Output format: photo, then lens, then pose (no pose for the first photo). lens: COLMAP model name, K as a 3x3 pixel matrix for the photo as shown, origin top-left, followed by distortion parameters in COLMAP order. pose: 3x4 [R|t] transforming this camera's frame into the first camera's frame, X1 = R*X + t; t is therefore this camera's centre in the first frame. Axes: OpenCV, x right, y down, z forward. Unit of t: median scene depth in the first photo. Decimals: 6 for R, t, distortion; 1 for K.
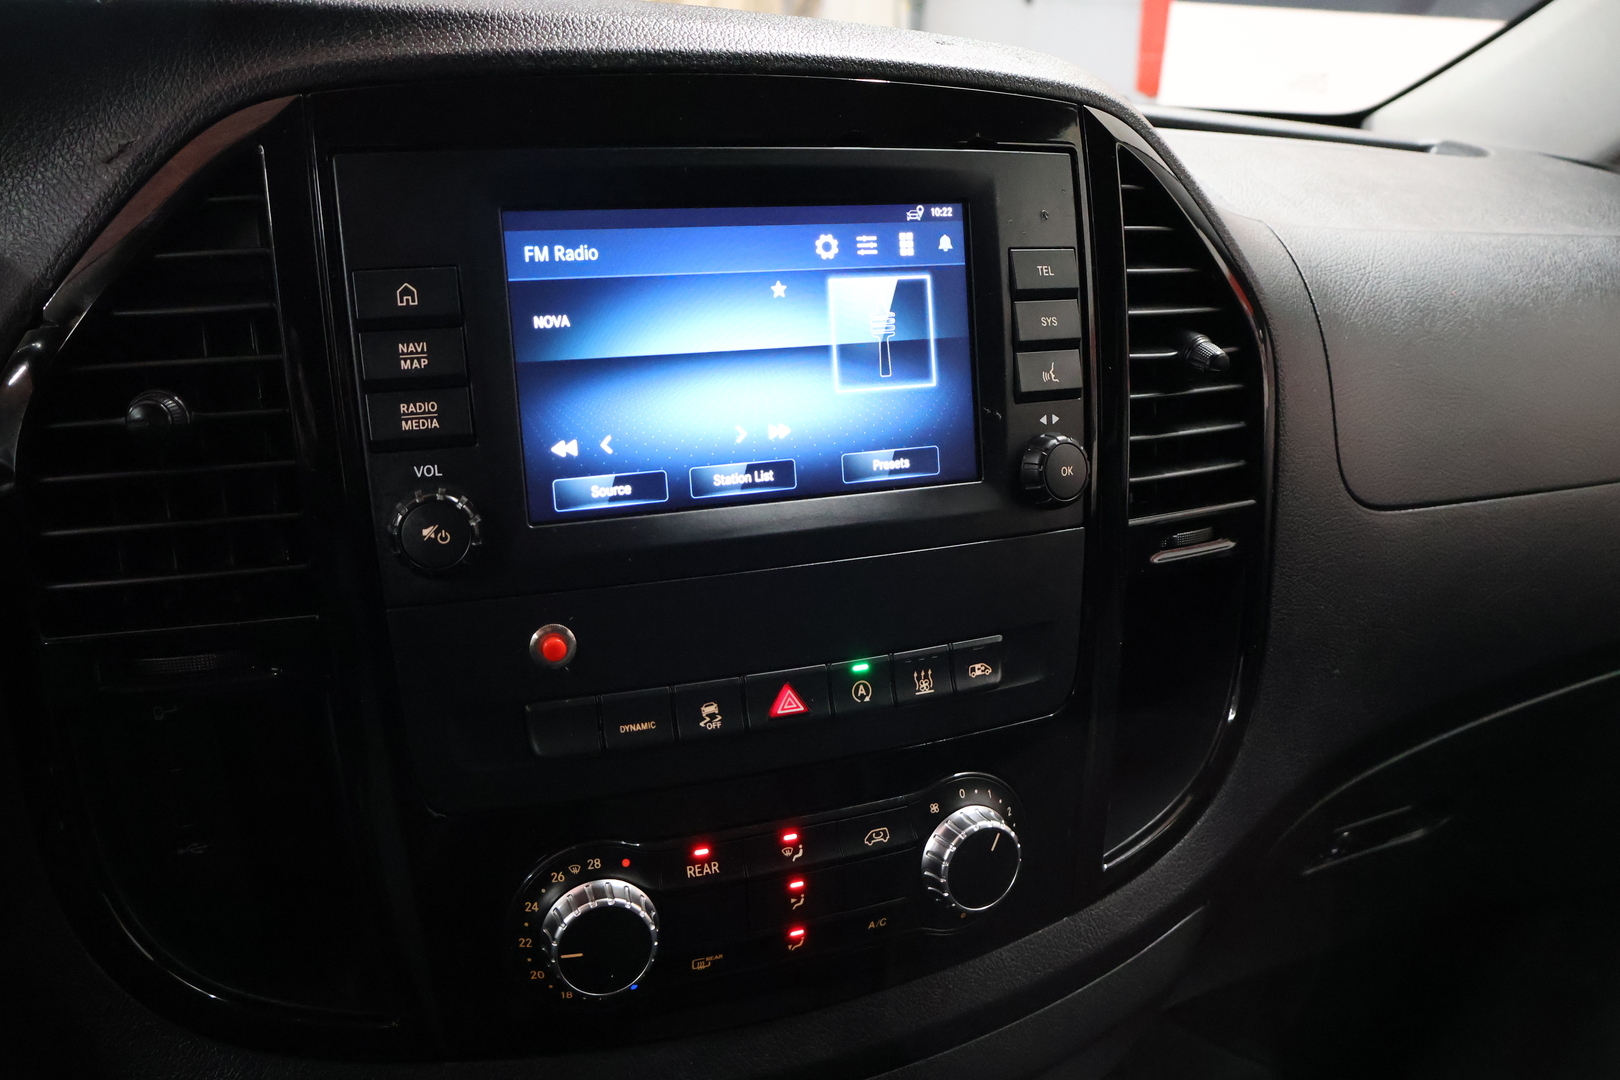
lens RADIAL K [[1415.0, 0, 803.4], [0, 1415.0, 548.3], [0, 0, 1]] dist [0.006693, 0.005581]
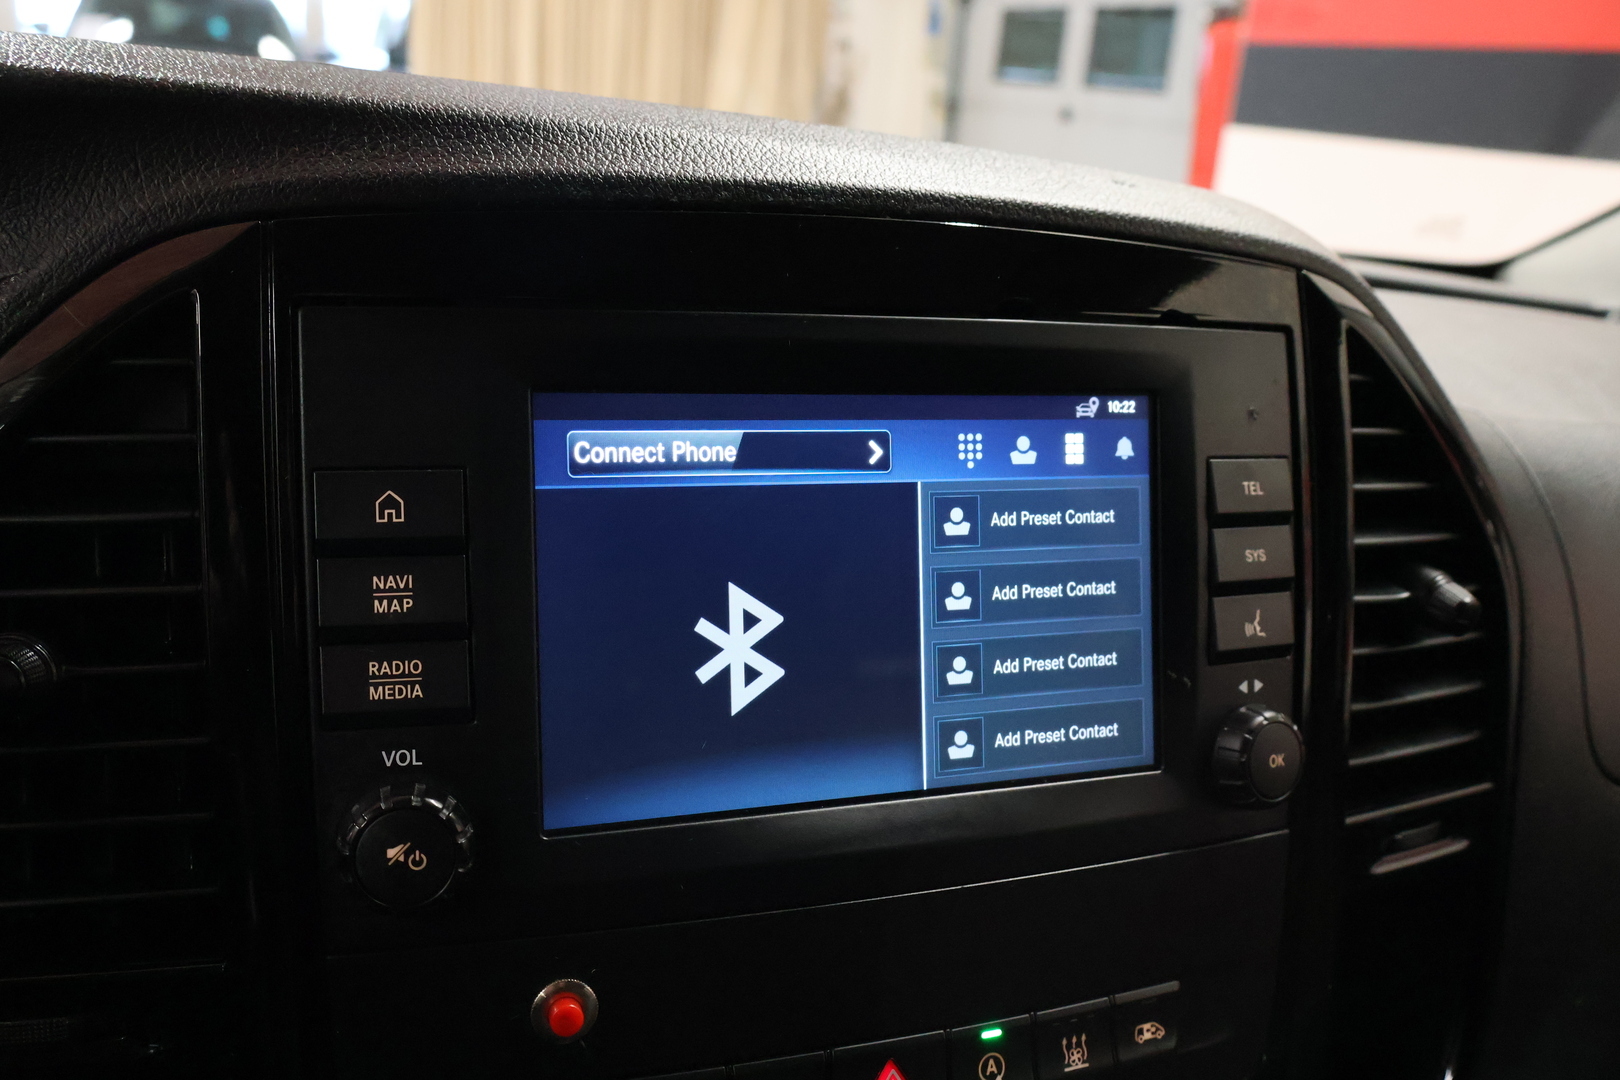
lens RADIAL K [[1504.5, 0, 813.1], [0, 1504.5, 536.4], [0, 0, 1]] dist [0.024931, 0.000000]
pose [[0.998914, 0.046585, -0.001128, -0.062735], [-0.046493, 0.994725, -0.091440, -0.095224], [-0.003138, 0.091393, 0.995810, 0.233238]]
